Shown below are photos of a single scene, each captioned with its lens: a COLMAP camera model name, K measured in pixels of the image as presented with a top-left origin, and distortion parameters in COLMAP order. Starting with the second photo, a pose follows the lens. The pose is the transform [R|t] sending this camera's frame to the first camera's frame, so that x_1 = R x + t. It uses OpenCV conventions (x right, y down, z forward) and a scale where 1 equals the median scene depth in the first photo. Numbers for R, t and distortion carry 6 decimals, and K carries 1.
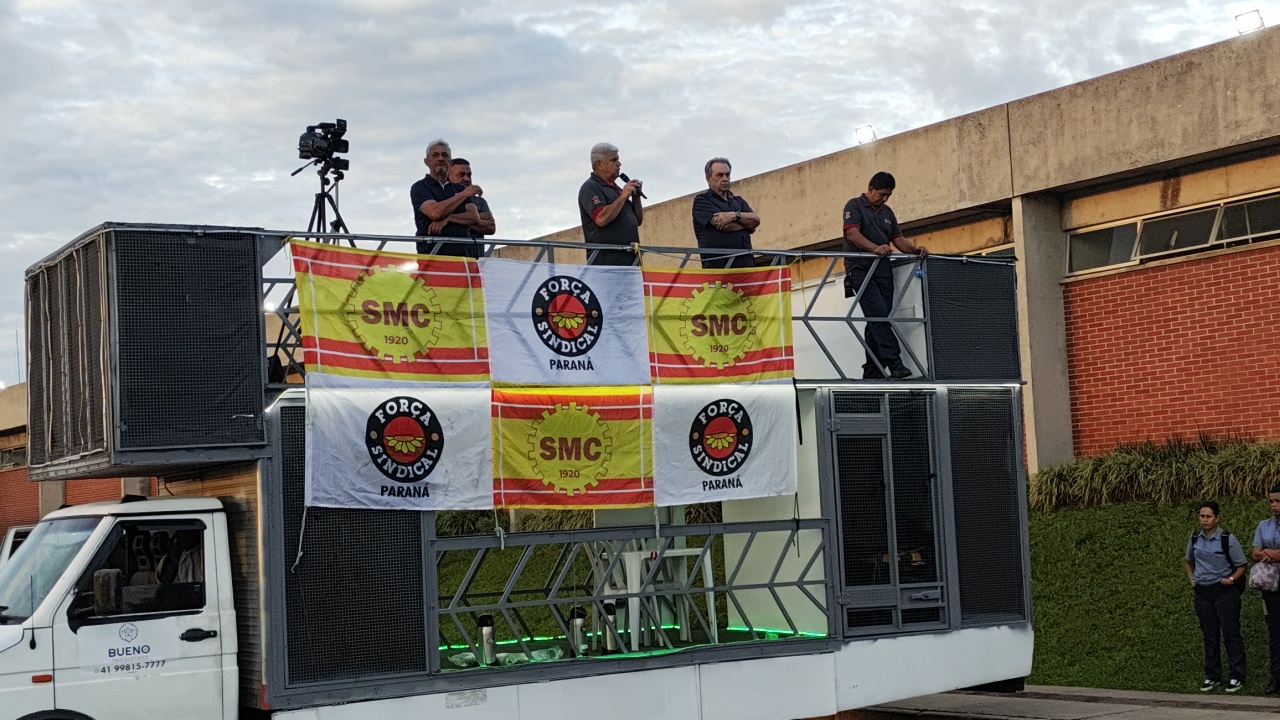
lens RADIAL K [[1912.4, 0, 640.0], [0, 1912.4, 360.0], [0, 0, 1]] dist [-0.012332, -0.023443]
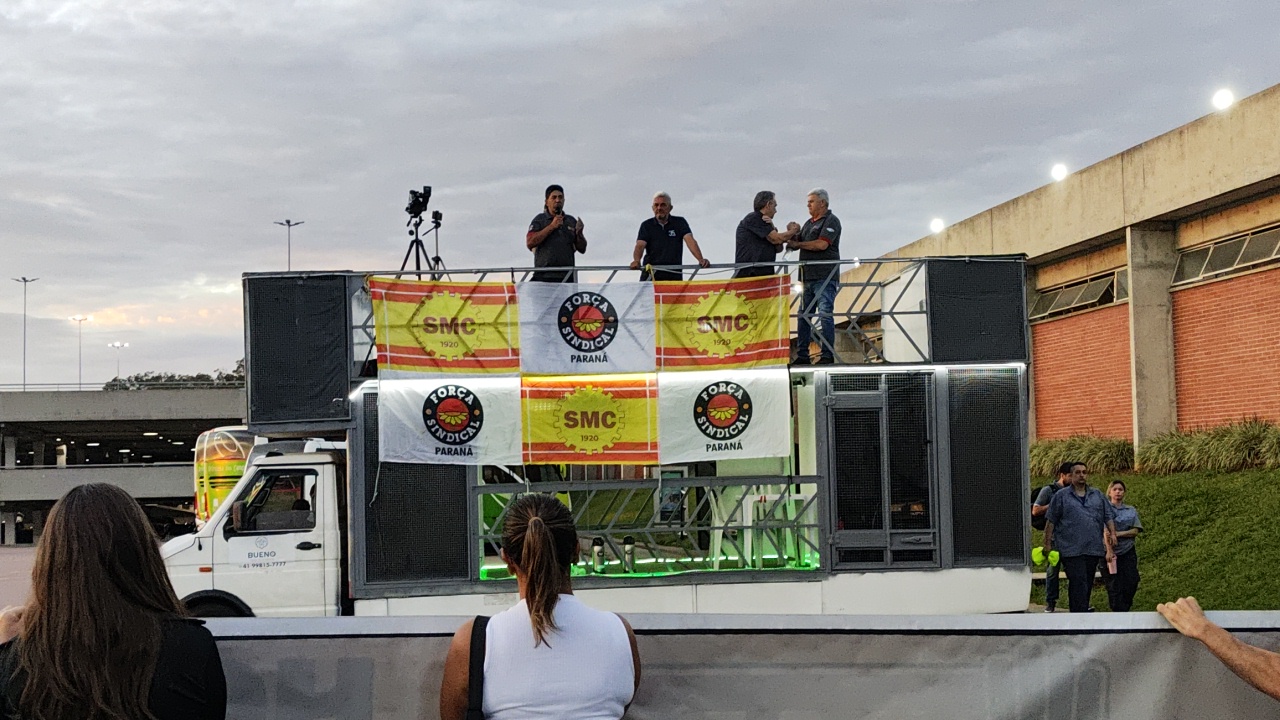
lens RADIAL K [[1912.4, 0, 640.0], [0, 1912.4, 360.0], [0, 0, 1]] dist [-0.012332, -0.023443]
pose [[0.880405, -0.000302, -0.474223, 0.634061], [0.024890, 0.998651, 0.045572, -0.056825], [0.473570, -0.051925, 0.879224, -0.167408]]
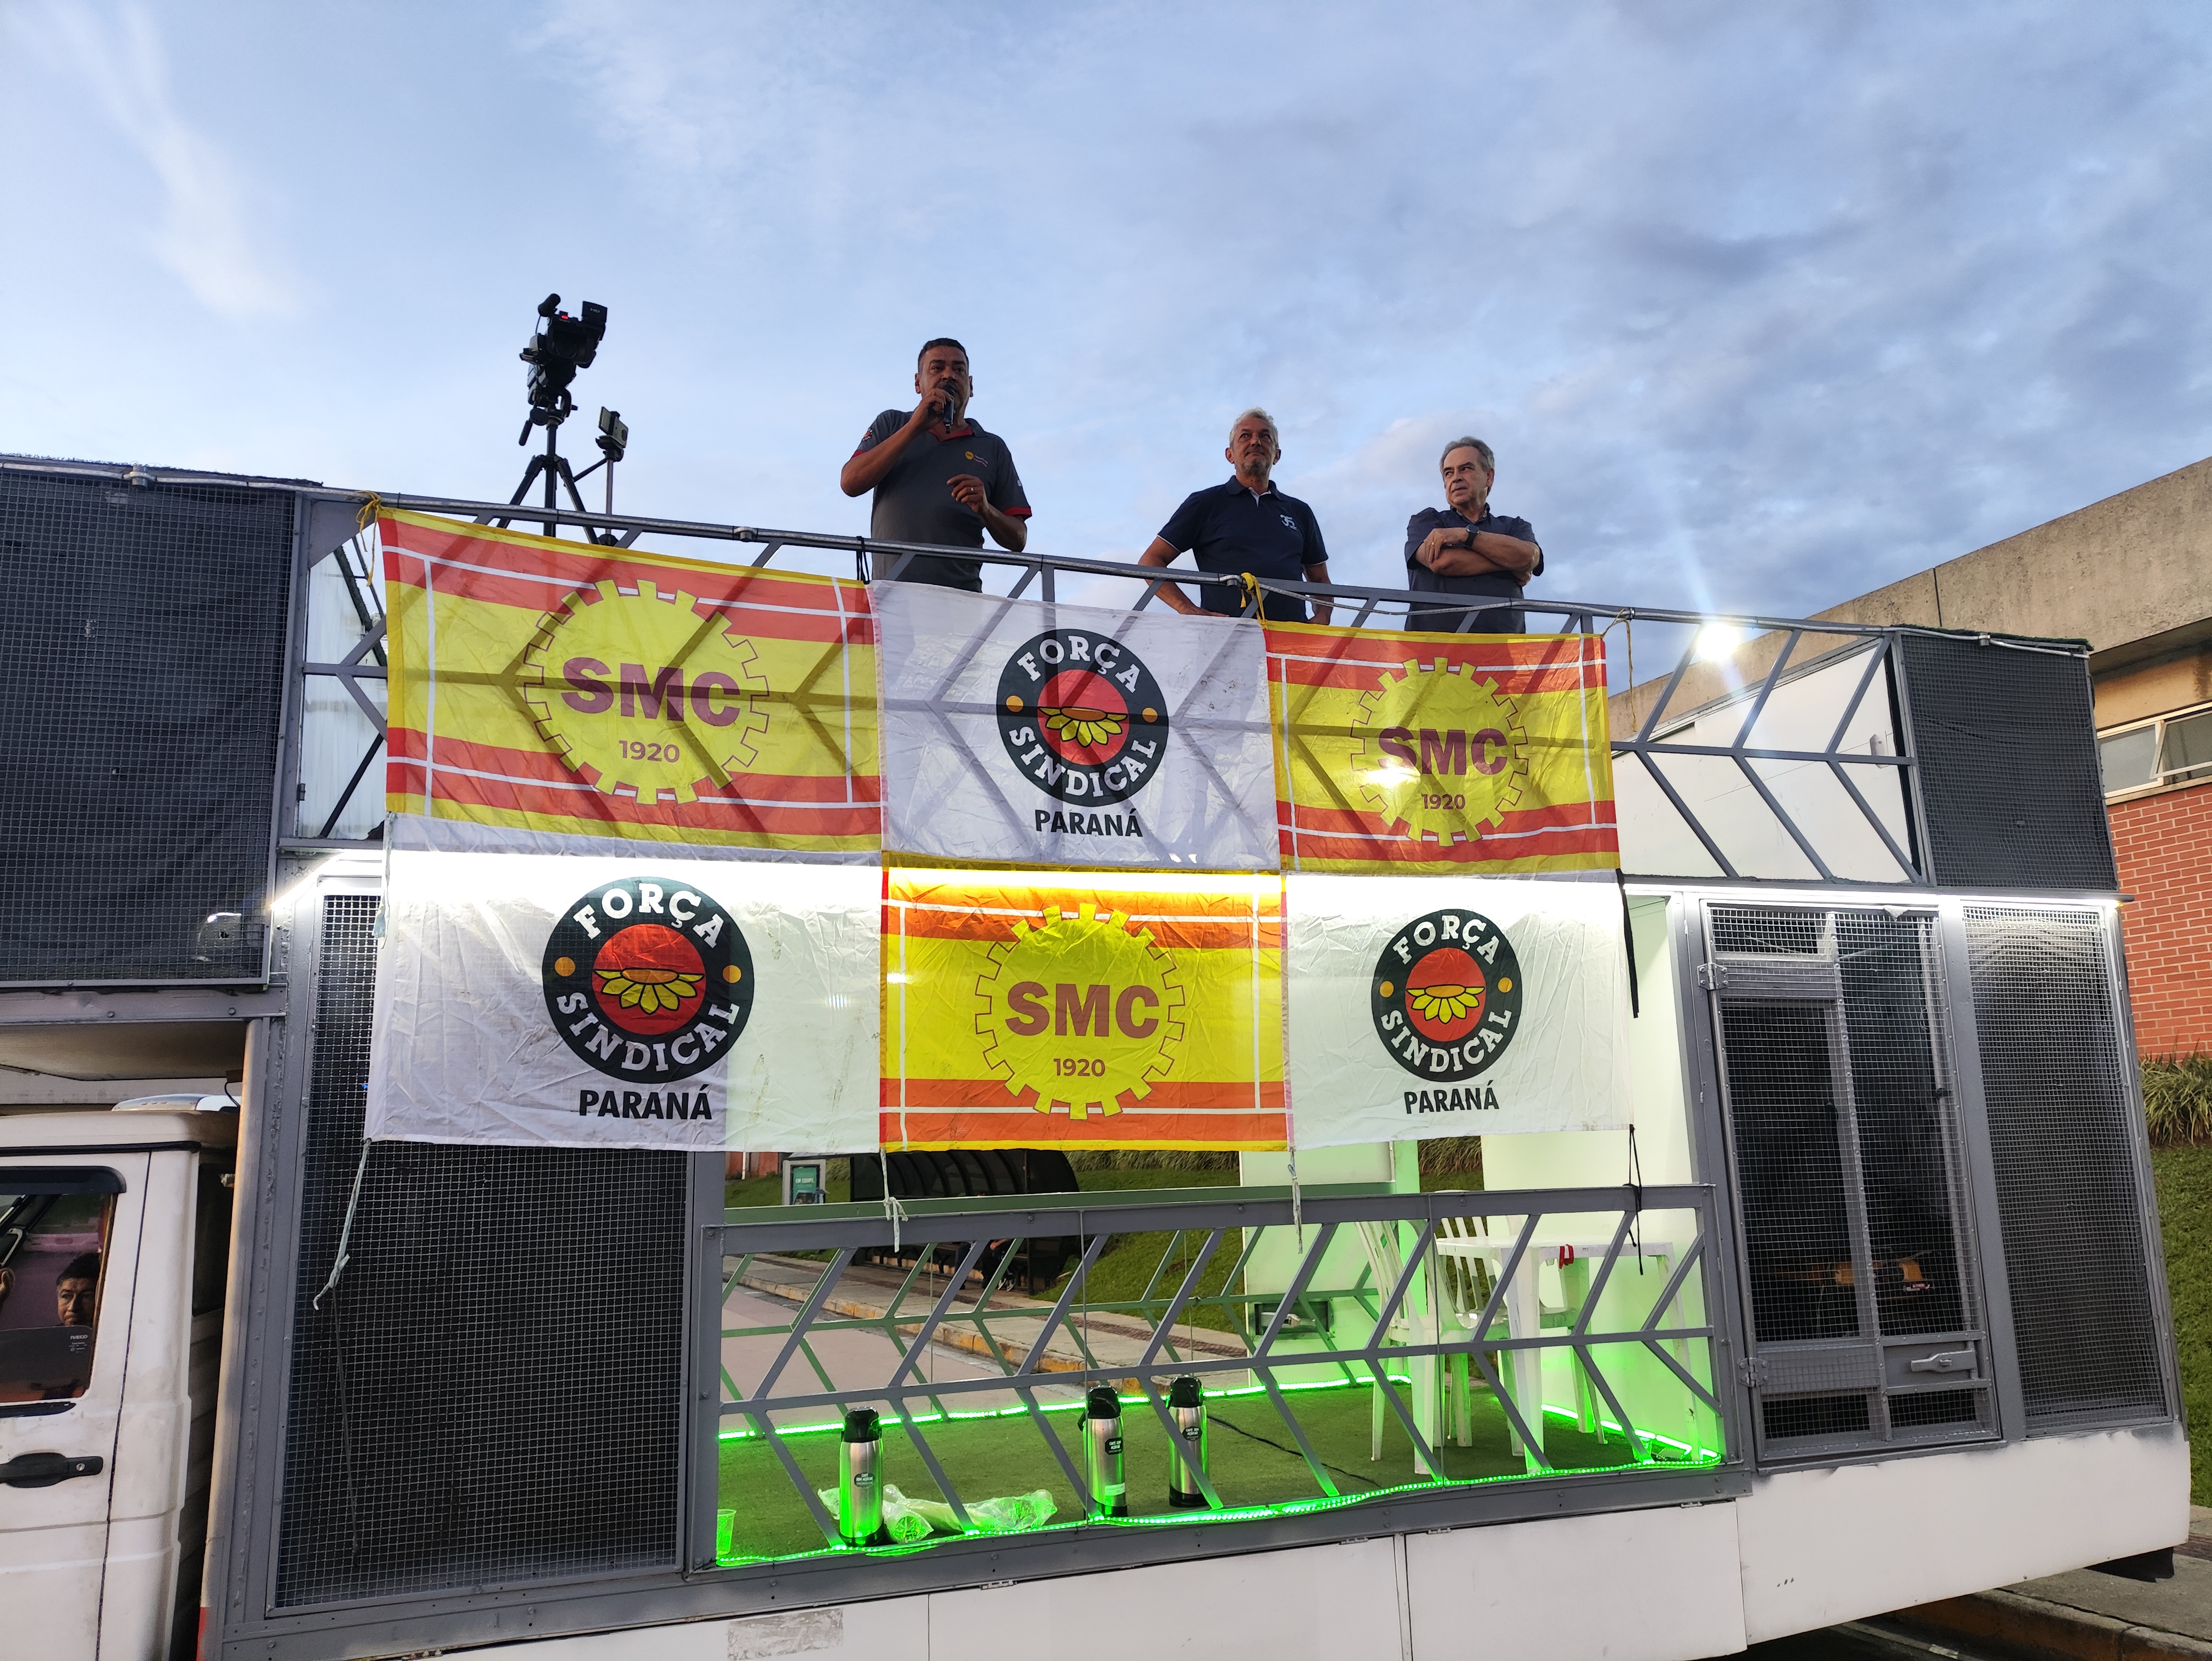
lens RADIAL K [[1608.2, 0, 1121.8], [0, 1608.2, 839.7], [0, 0, 1]] dist [0.048554, -0.078625]
pose [[0.974506, -0.021863, -0.223294, 0.054900], [-0.000733, 0.994925, -0.100613, 0.044071], [0.224361, 0.098212, 0.969545, 0.639525]]
